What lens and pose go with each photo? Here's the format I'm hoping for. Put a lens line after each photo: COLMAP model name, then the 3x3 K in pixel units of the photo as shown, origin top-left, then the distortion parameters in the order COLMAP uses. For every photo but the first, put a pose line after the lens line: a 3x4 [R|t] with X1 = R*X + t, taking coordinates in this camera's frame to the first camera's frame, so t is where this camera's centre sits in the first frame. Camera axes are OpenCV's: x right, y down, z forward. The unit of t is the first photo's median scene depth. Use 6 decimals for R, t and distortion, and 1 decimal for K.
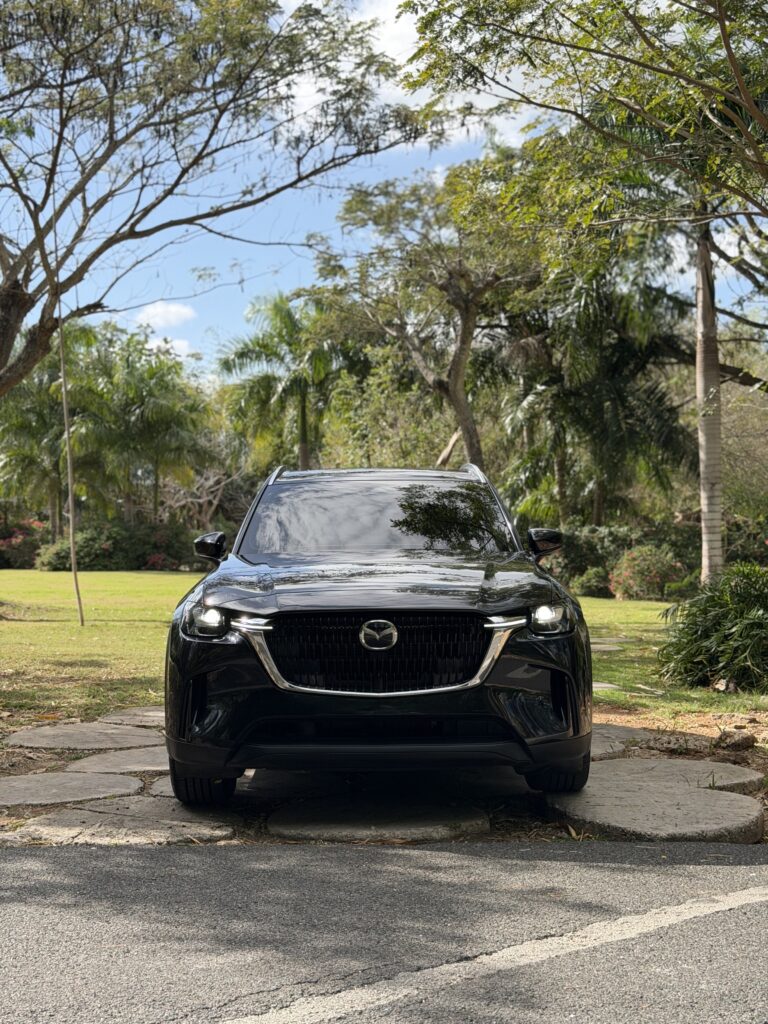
lens RADIAL K [[1426.5, 0, 382.1], [0, 1426.5, 513.7], [0, 0, 1]] dist [0.114885, 0.002904]
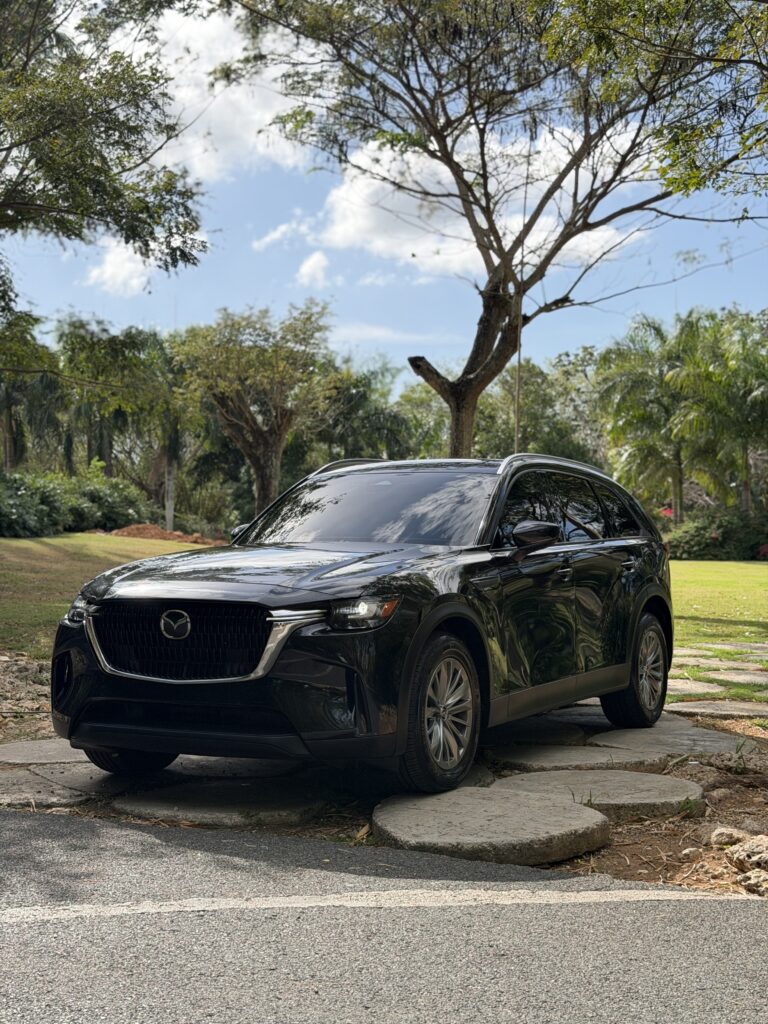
lens RADIAL K [[1426.5, 0, 382.1], [0, 1426.5, 513.7], [0, 0, 1]] dist [0.114885, 0.002904]
pose [[0.877440, -0.001852, -0.479684, 0.176998], [0.005770, 0.999961, 0.006694, -0.000593], [0.479652, -0.008642, 0.877416, 0.043620]]
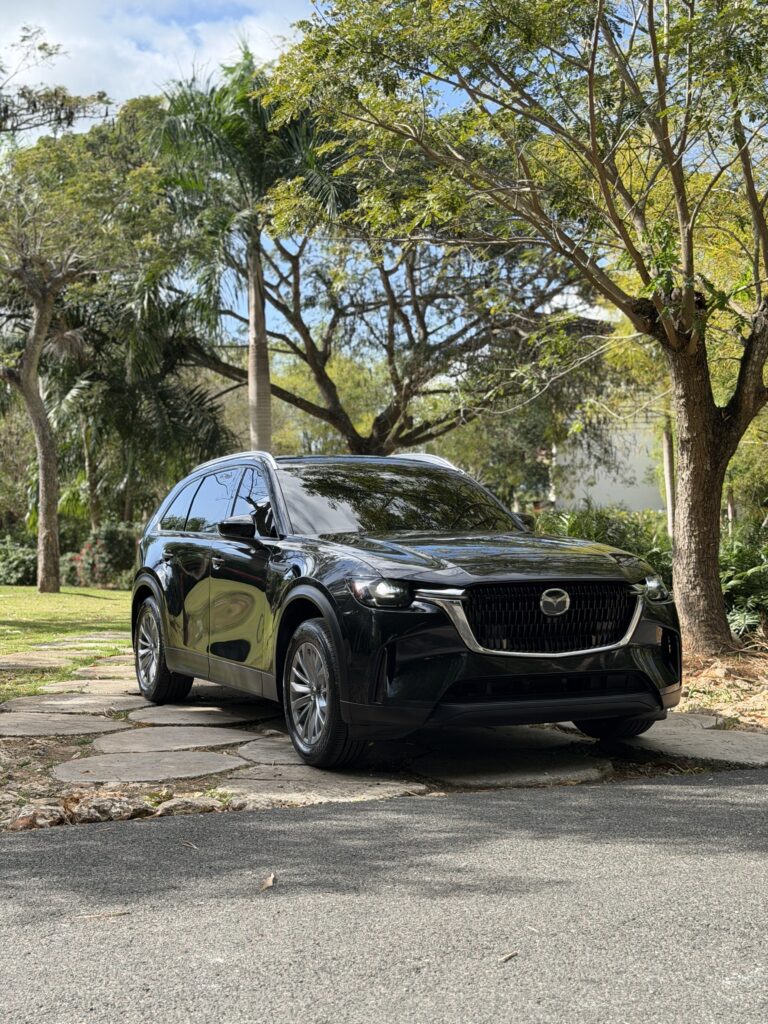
lens RADIAL K [[1426.5, 0, 382.1], [0, 1426.5, 513.7], [0, 0, 1]] dist [0.114885, 0.002904]
pose [[0.908771, 0.009727, 0.417181, -0.167869], [-0.009661, 0.999951, -0.002270, 0.005293], [-0.417183, -0.001967, 0.908821, 0.008656]]
